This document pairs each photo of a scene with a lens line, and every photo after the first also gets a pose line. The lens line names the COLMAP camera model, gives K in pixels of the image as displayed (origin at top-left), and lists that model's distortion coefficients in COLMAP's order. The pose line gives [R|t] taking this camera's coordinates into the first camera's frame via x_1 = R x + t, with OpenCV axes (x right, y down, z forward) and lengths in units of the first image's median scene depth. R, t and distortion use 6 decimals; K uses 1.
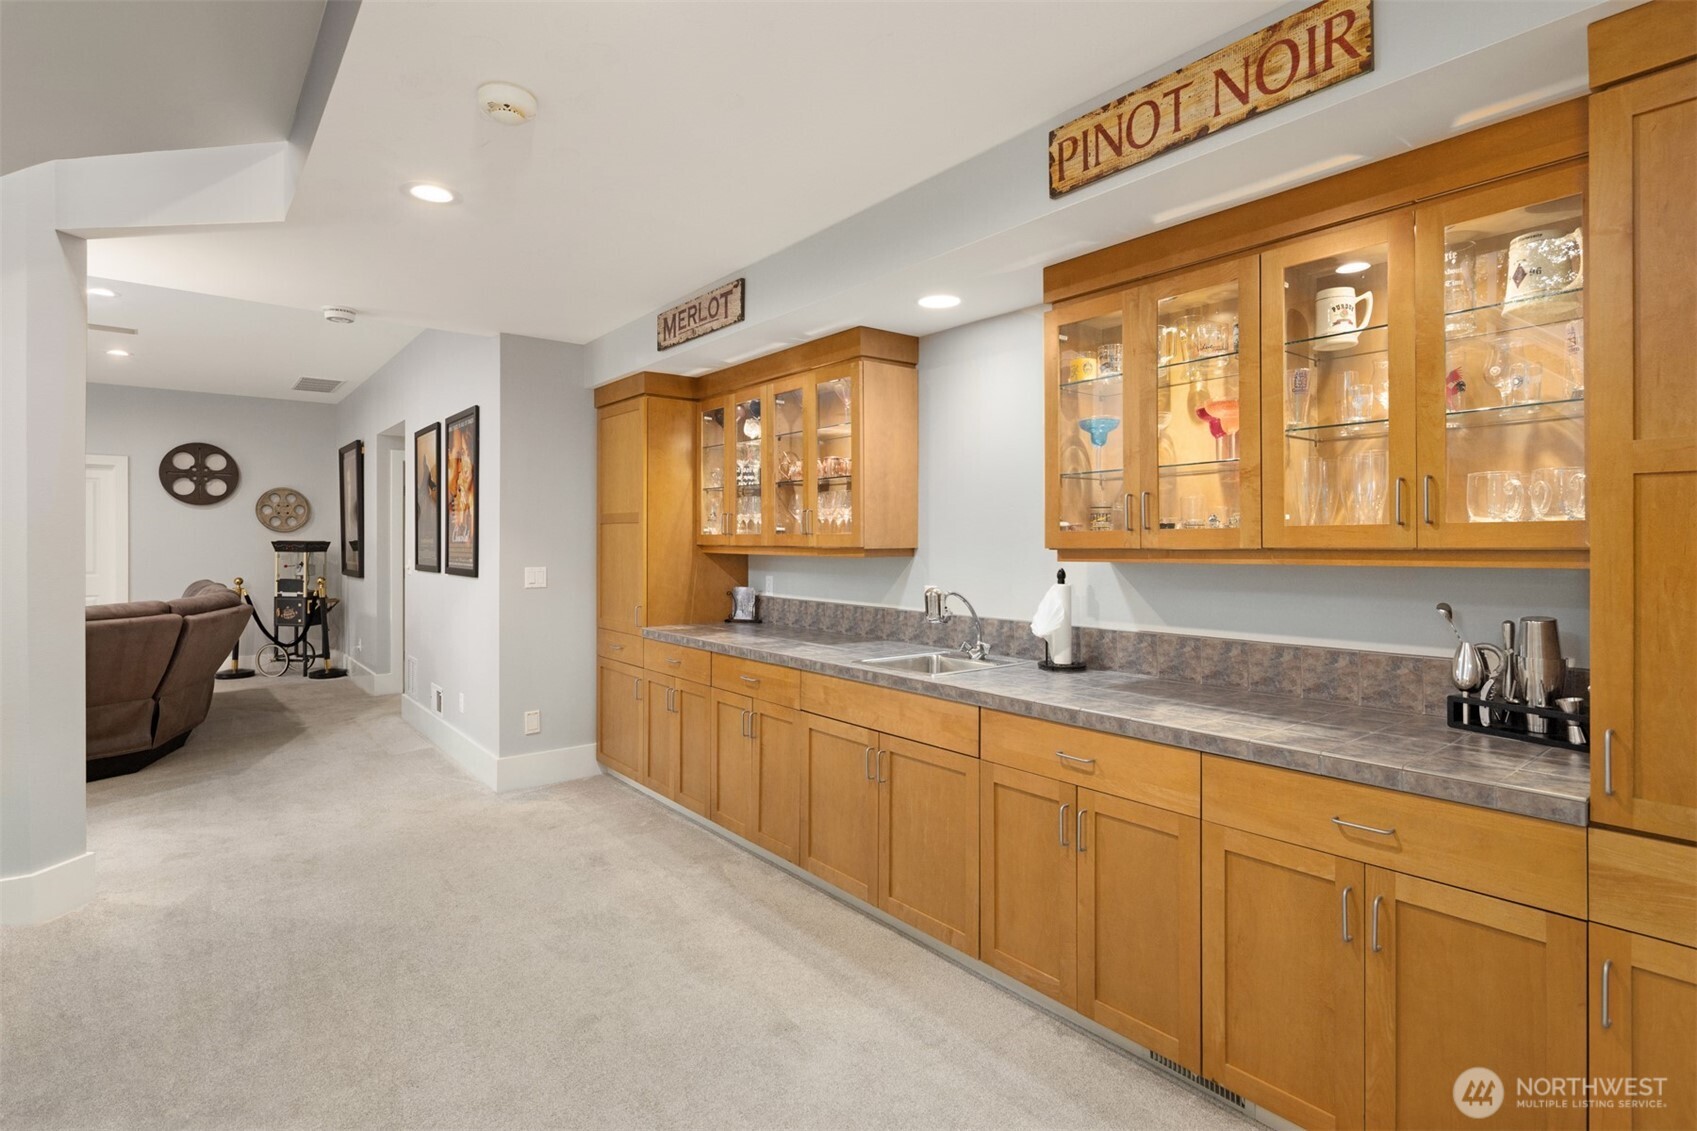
lens RADIAL K [[818.7, 0, 859.0], [0, 818.7, 540.0], [0, 0, 1]] dist [0.003610, 0.000094]
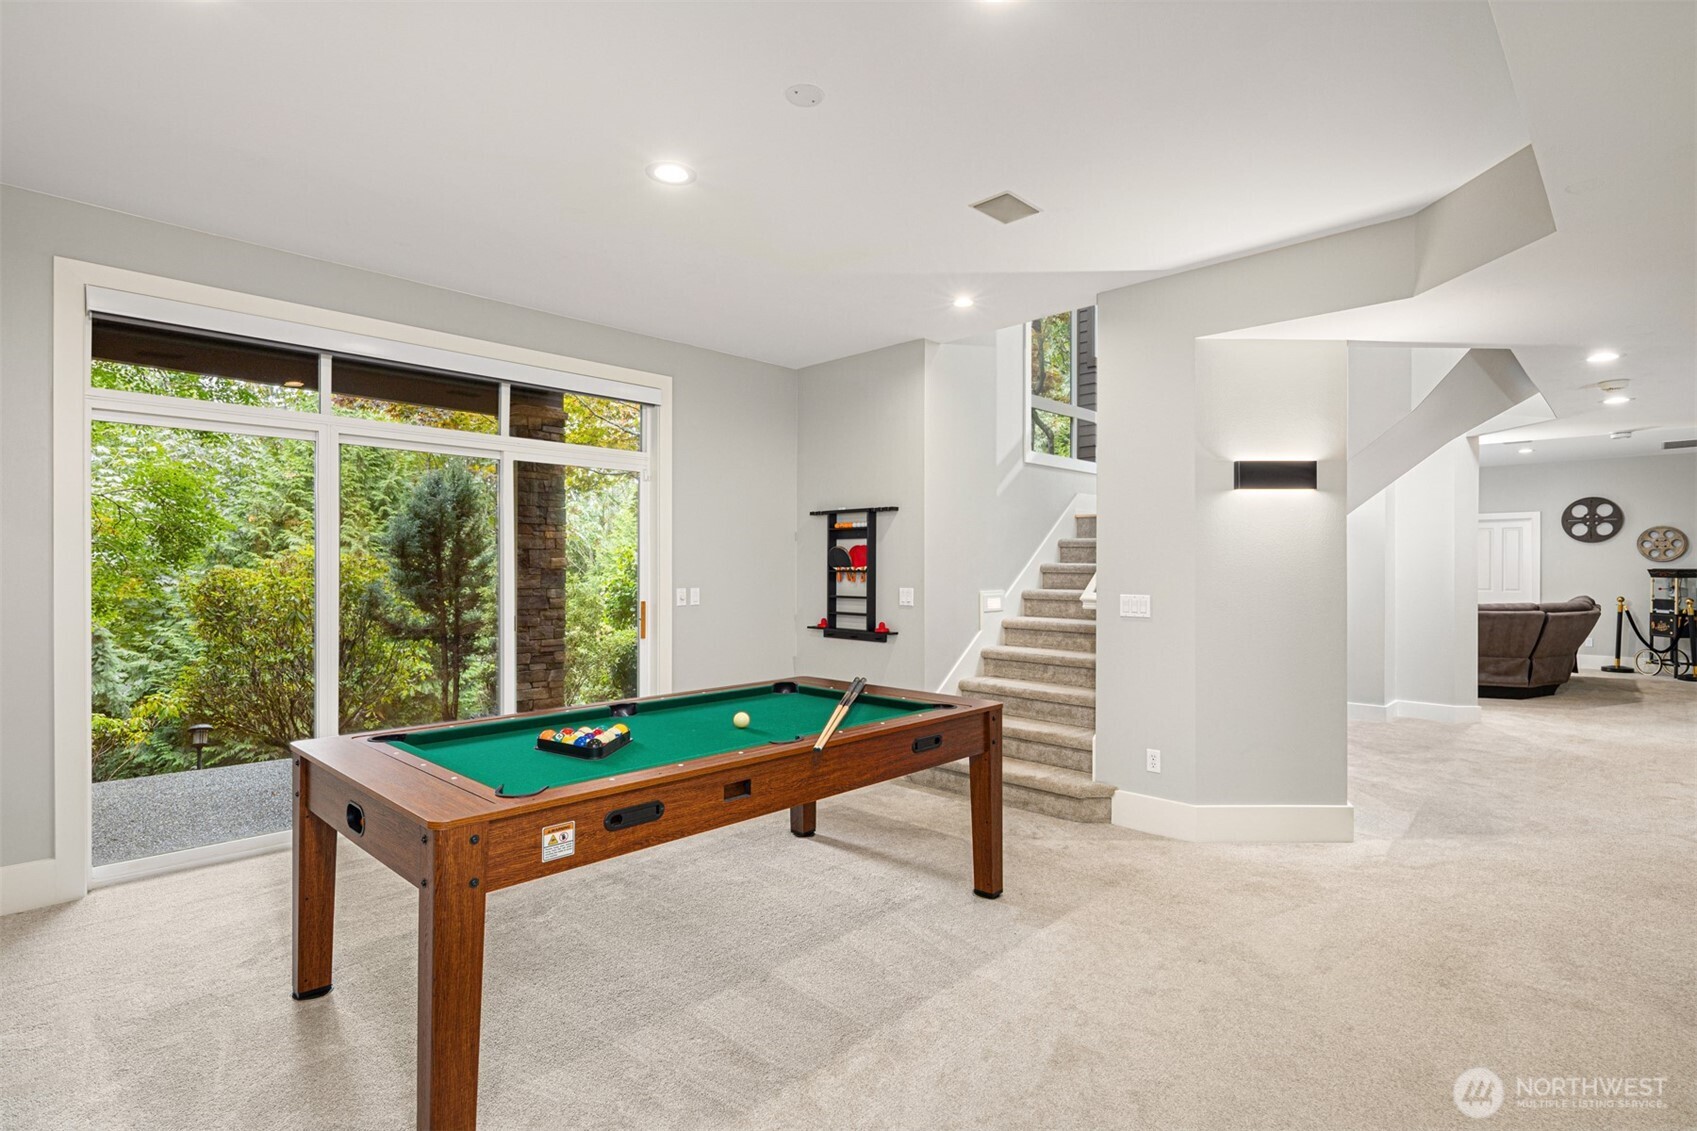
lens RADIAL K [[818.7, 0, 875.1], [0, 818.7, 565.6], [0, 0, 1]] dist [0.003610, 0.000094]
pose [[0.112126, -0.001596, -0.993693, 0.418498], [-0.000759, 0.999998, -0.001691, -0.000760], [0.993694, 0.000944, 0.112124, -0.337017]]
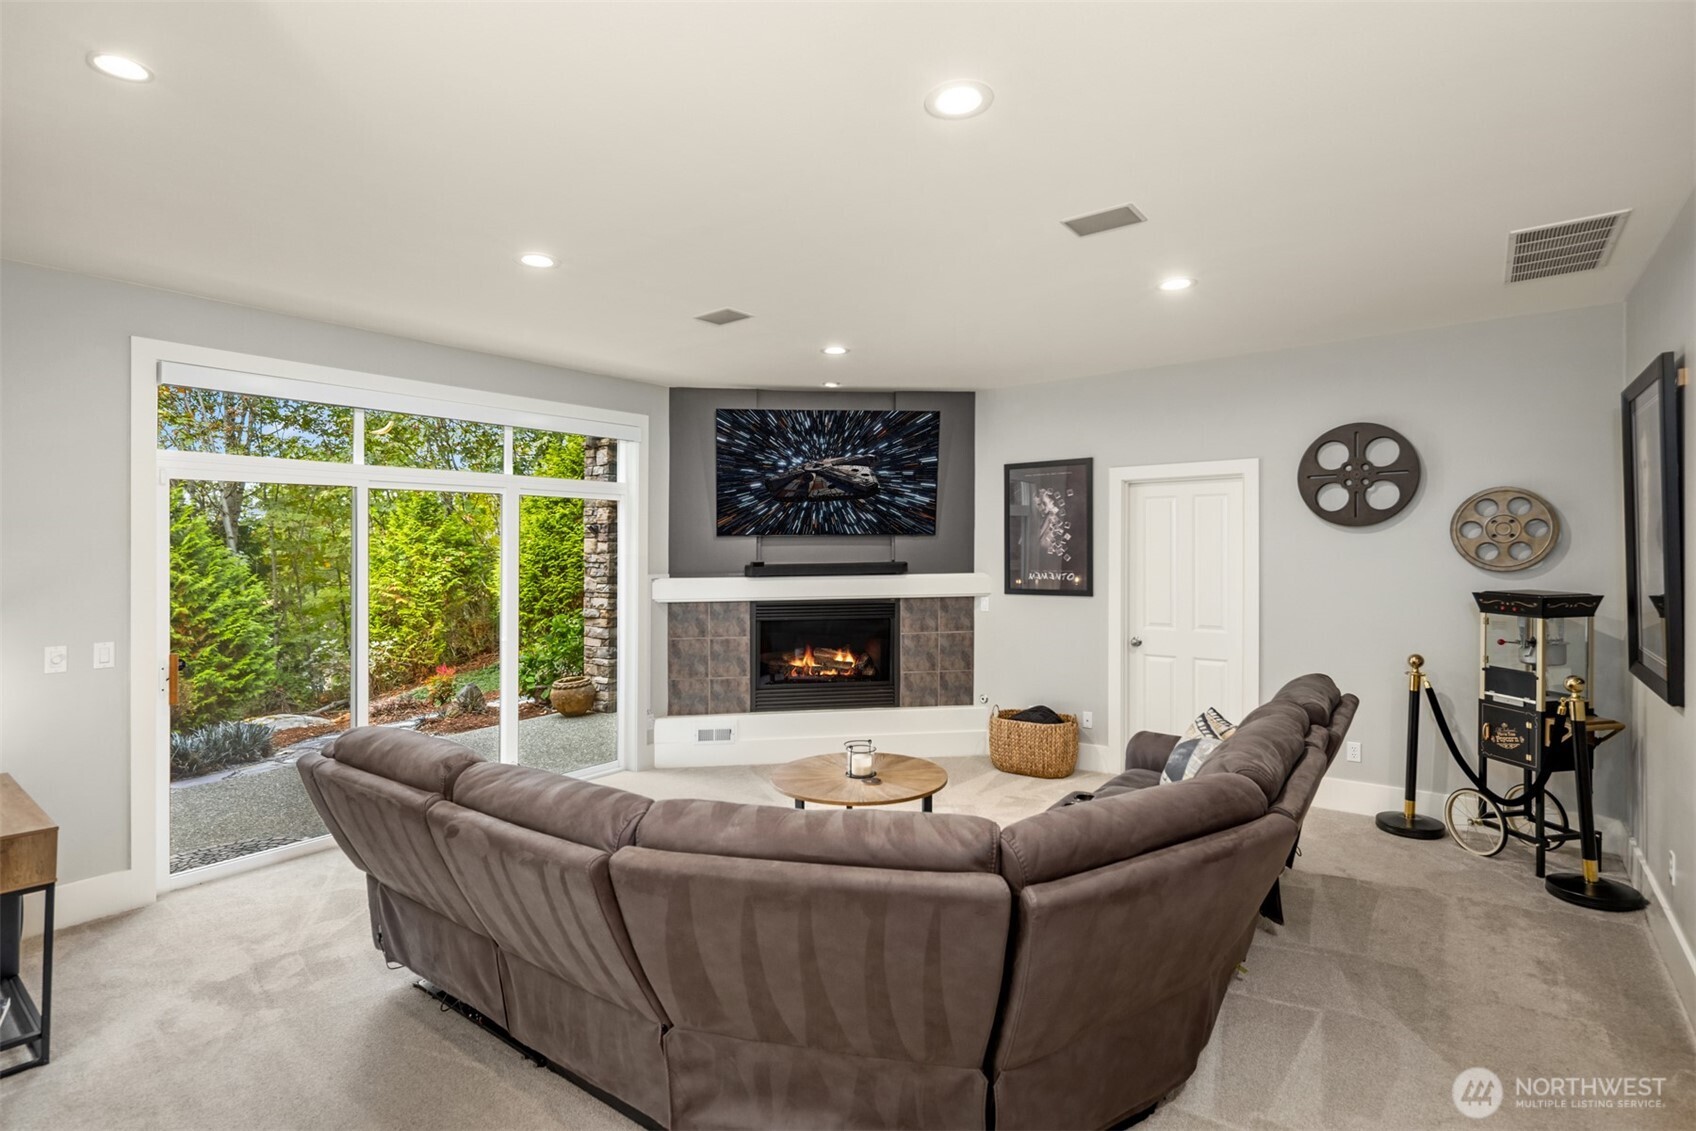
lens RADIAL K [[818.2, 0, 849.8], [0, 818.2, 551.1], [0, 0, 1]] dist [0.003610, 0.000094]
pose [[0.215499, 0.004522, -0.976494, -0.292040], [0.006820, 0.999958, 0.006136, -0.030506], [0.976480, -0.007982, 0.215459, 0.500148]]
